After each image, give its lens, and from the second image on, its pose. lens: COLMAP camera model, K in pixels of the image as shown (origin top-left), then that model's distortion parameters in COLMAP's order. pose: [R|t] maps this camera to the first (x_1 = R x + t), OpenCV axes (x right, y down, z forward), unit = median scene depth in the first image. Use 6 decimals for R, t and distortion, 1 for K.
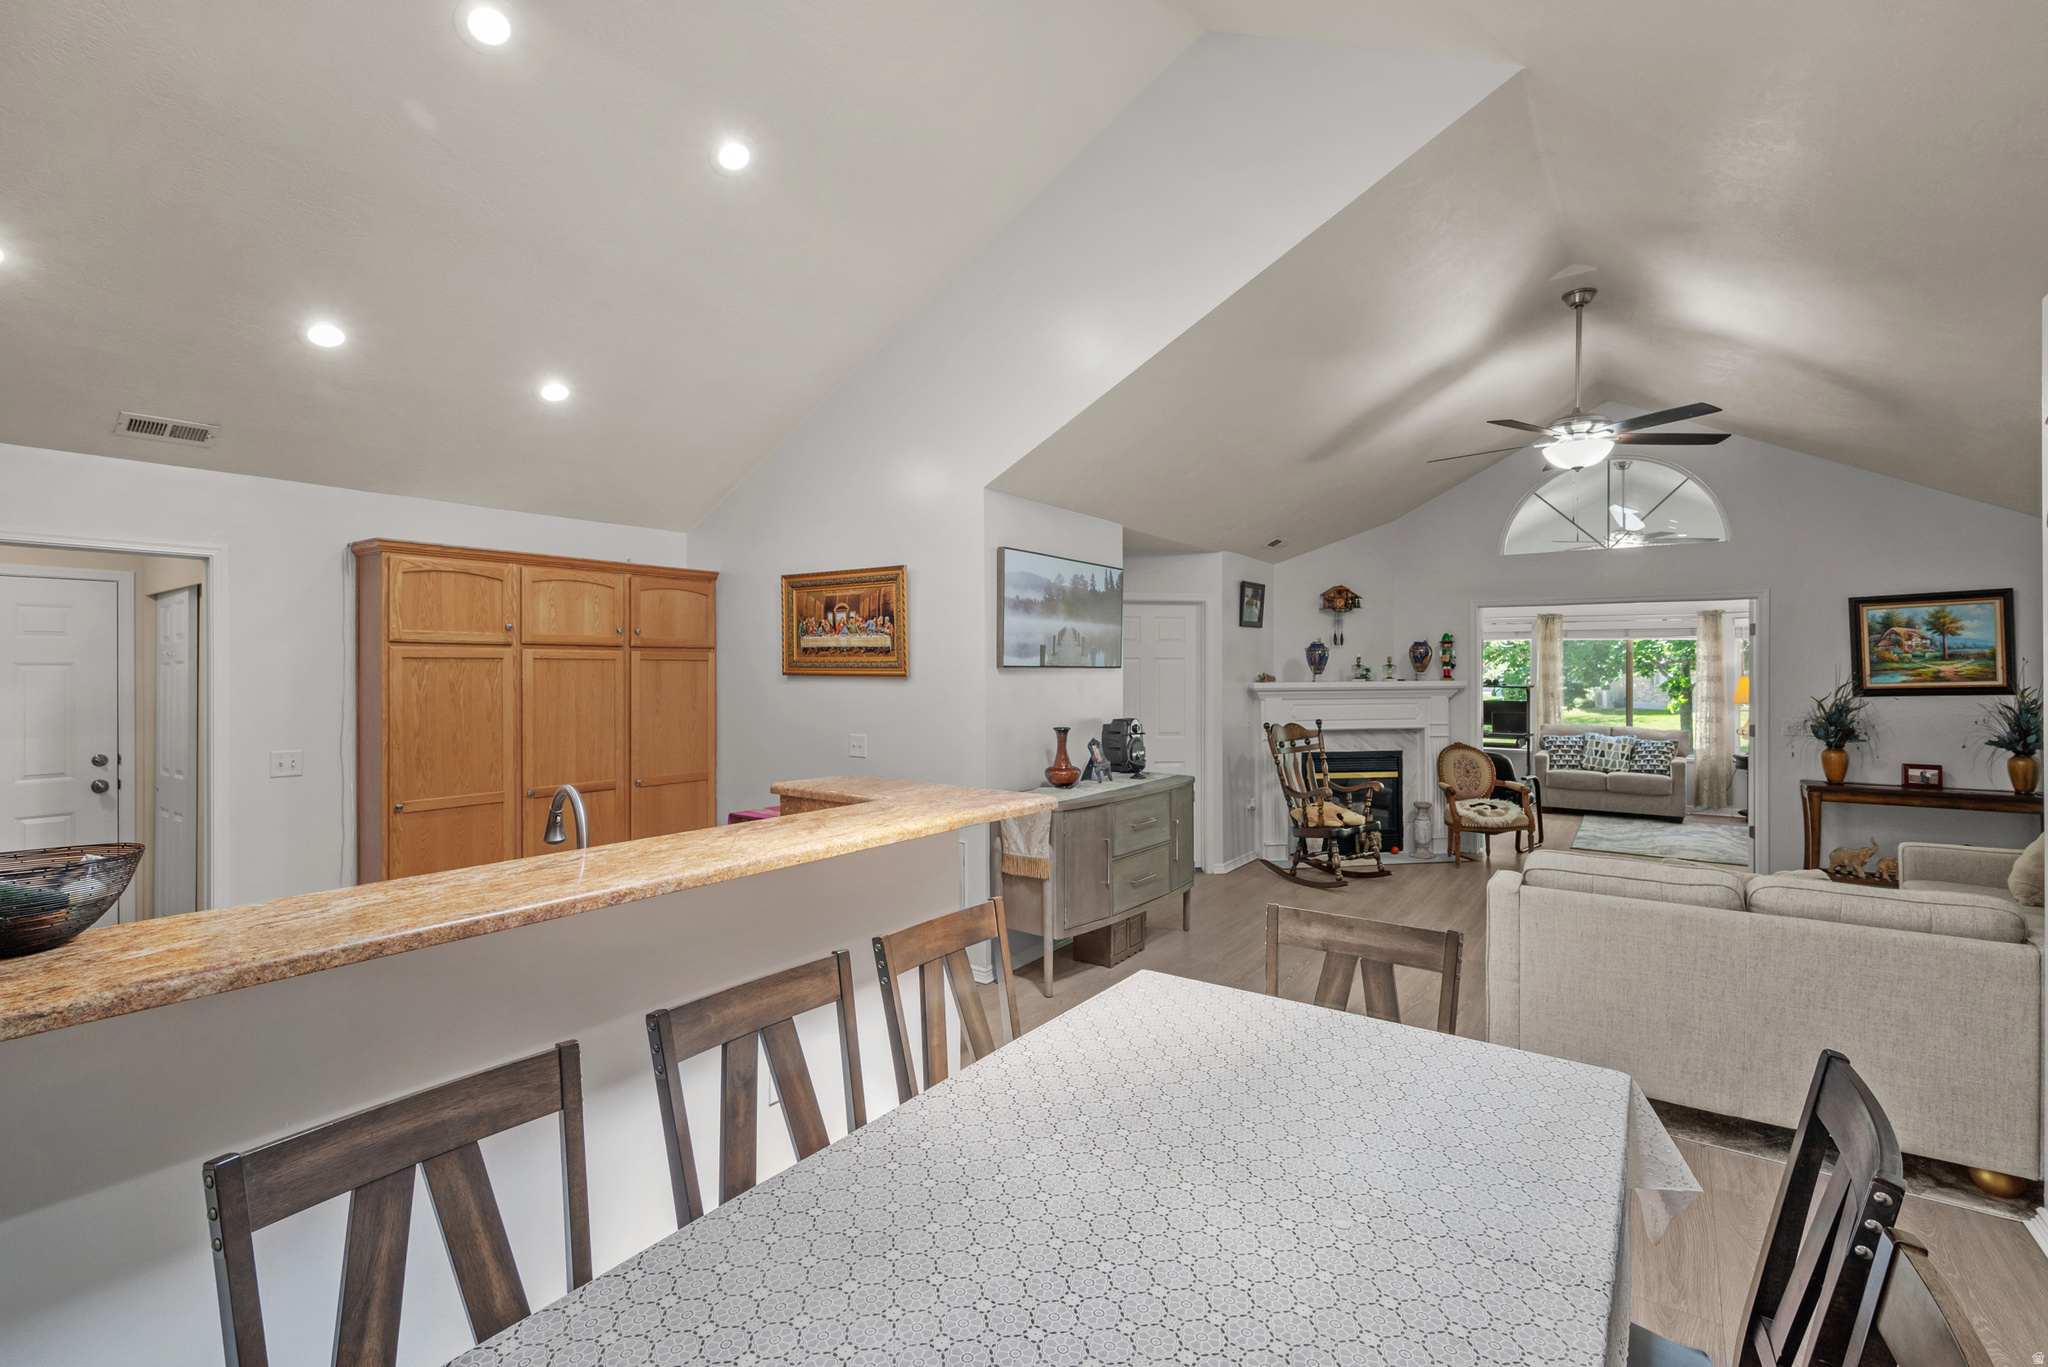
lens RADIAL K [[881.4, 0, 1023.0], [0, 881.4, 673.3], [0, 0, 1]] dist [-0.000930, -0.000066]
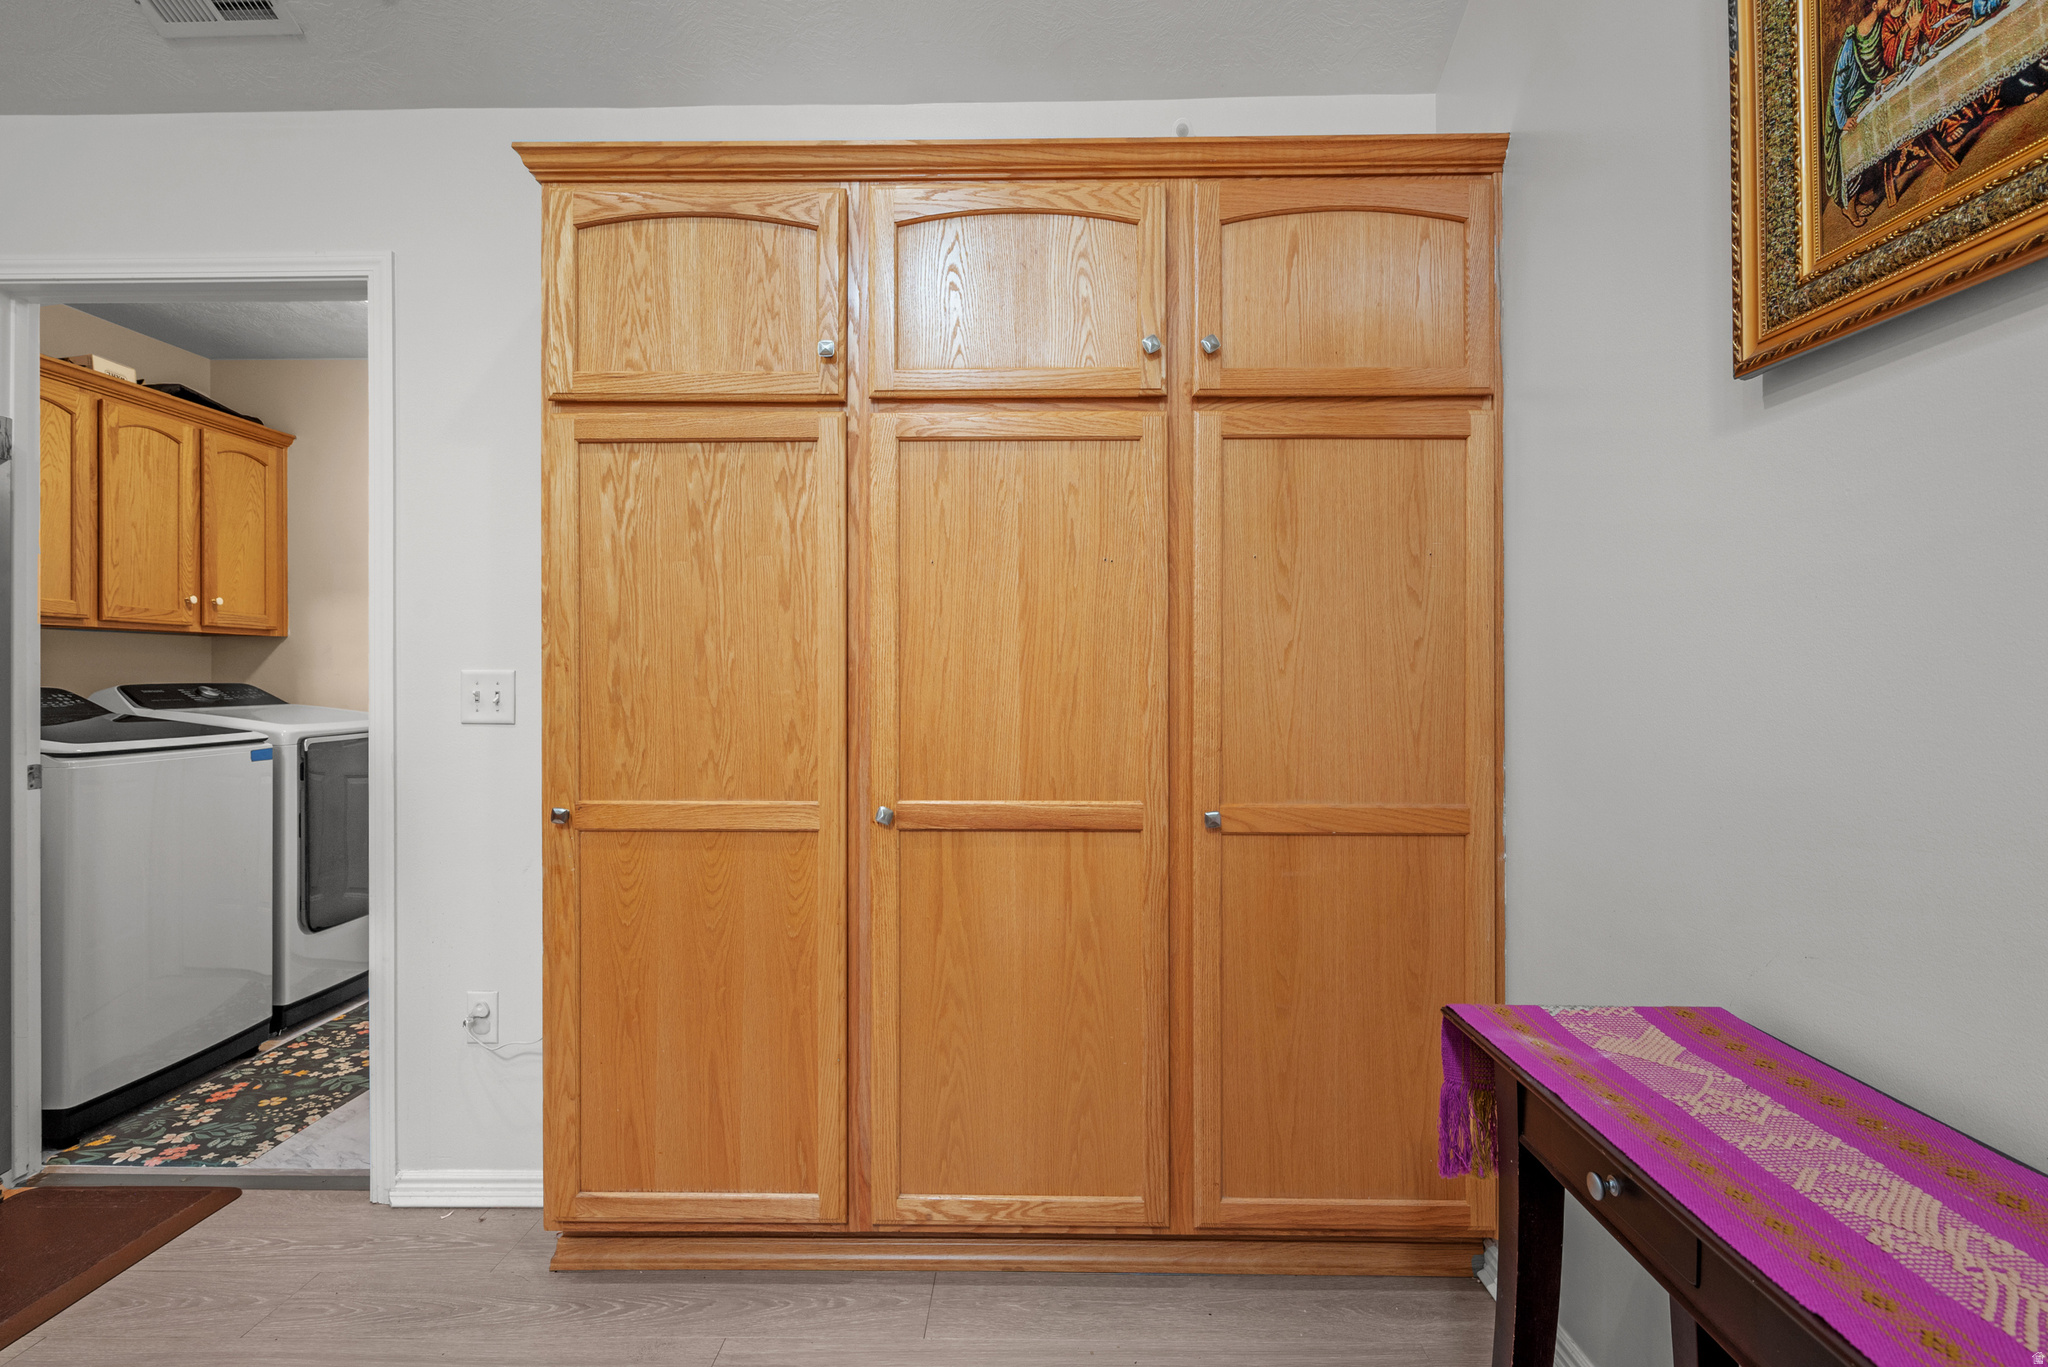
lens RADIAL K [[989.2, 0, 1023.5], [0, 989.2, 673.2], [0, 0, 1]] dist [-0.004111, 0.000140]
pose [[0.563711, -0.001183, -0.825971, -0.193666], [0.000782, 0.999999, -0.000899, 0.077648], [0.825971, -0.000139, 0.563712, 0.803866]]
